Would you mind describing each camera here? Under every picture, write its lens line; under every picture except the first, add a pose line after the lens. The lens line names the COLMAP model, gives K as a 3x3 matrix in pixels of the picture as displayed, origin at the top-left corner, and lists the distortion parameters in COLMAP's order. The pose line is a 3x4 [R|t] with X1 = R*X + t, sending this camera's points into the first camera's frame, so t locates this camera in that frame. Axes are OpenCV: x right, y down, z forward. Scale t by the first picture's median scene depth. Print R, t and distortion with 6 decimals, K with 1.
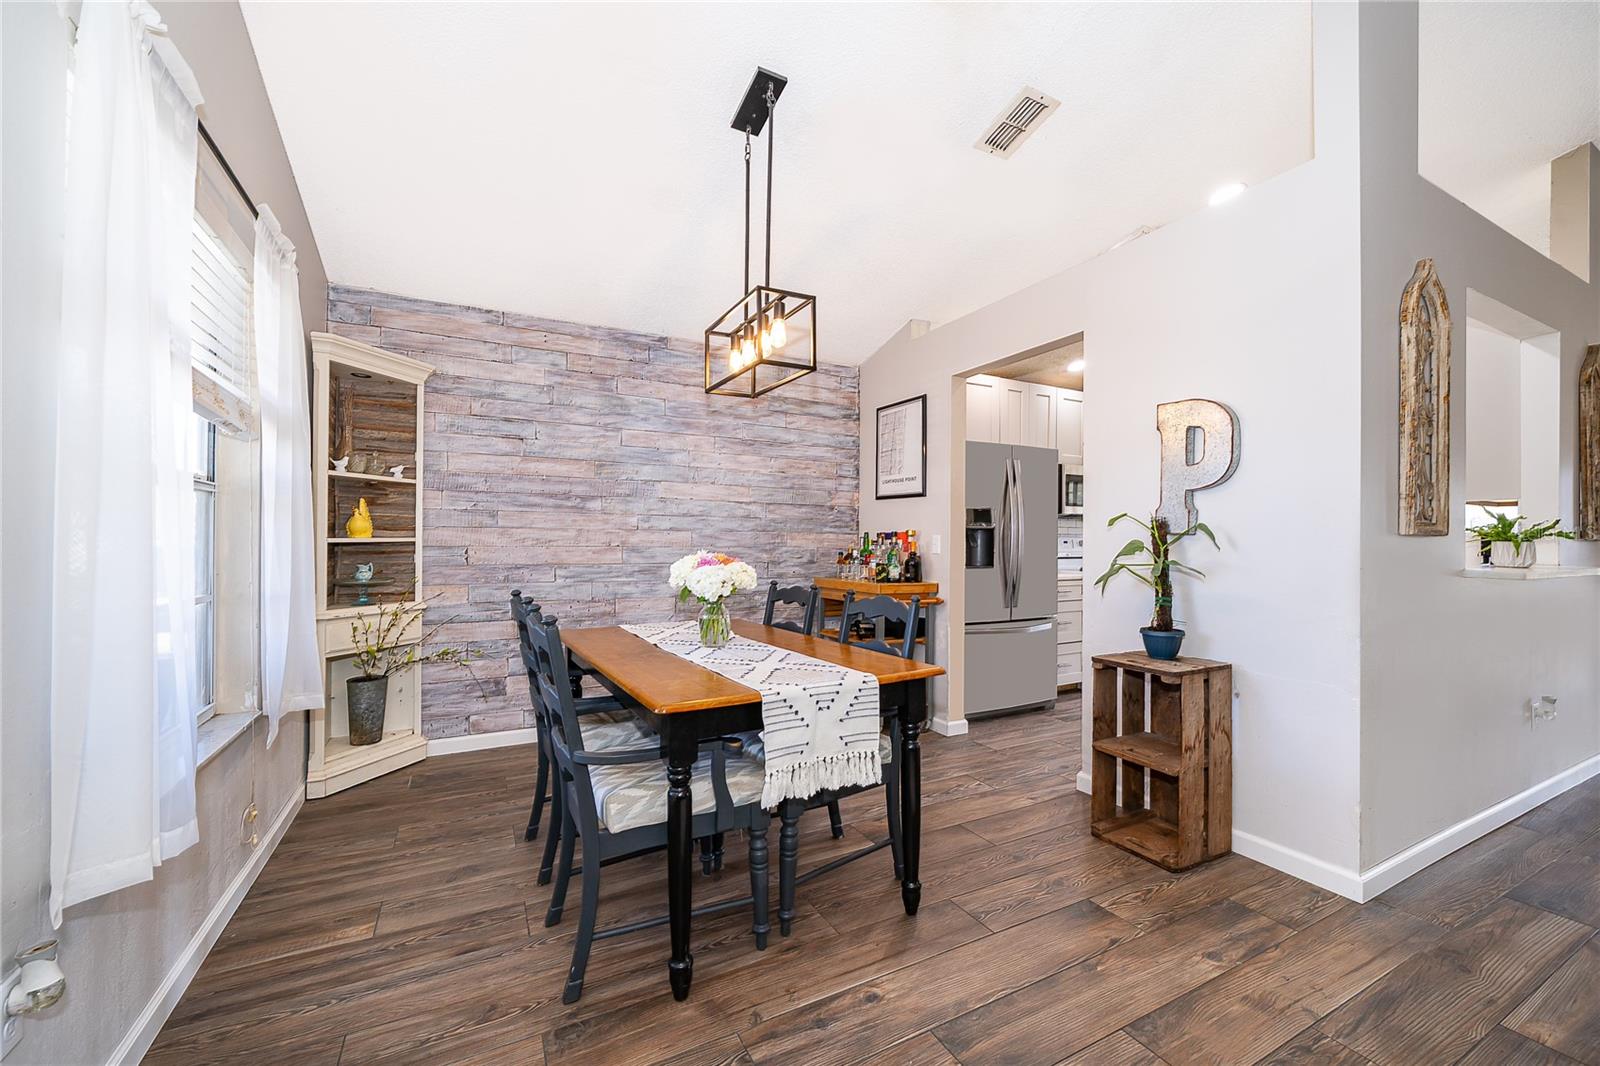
lens RADIAL K [[641.1, 0, 804.4], [0, 641.1, 533.2], [0, 0, 1]] dist [-0.001621, -0.000340]
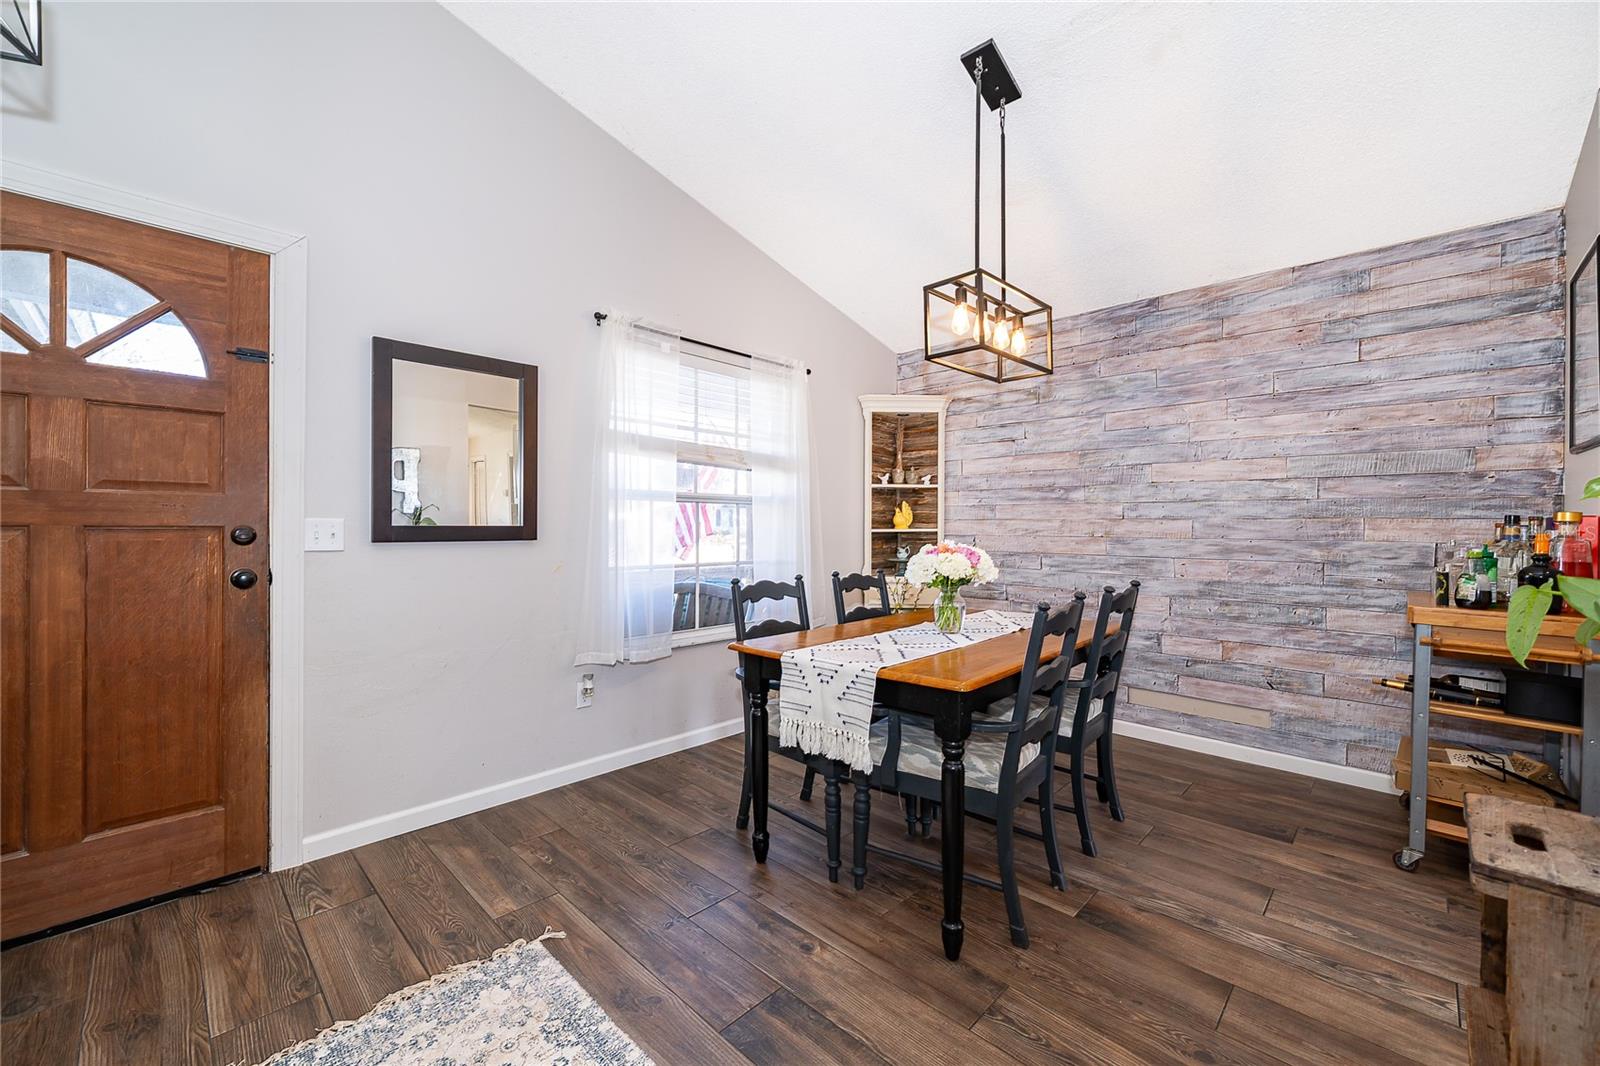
lens RADIAL K [[641.1, 0, 804.4], [0, 641.1, 533.2], [0, 0, 1]] dist [-0.001621, -0.000340]
pose [[0.309016, 0.004476, -0.951046, 0.489905], [0.010019, 0.999918, 0.007961, 0.002829], [0.951004, -0.011988, 0.308946, 0.285130]]
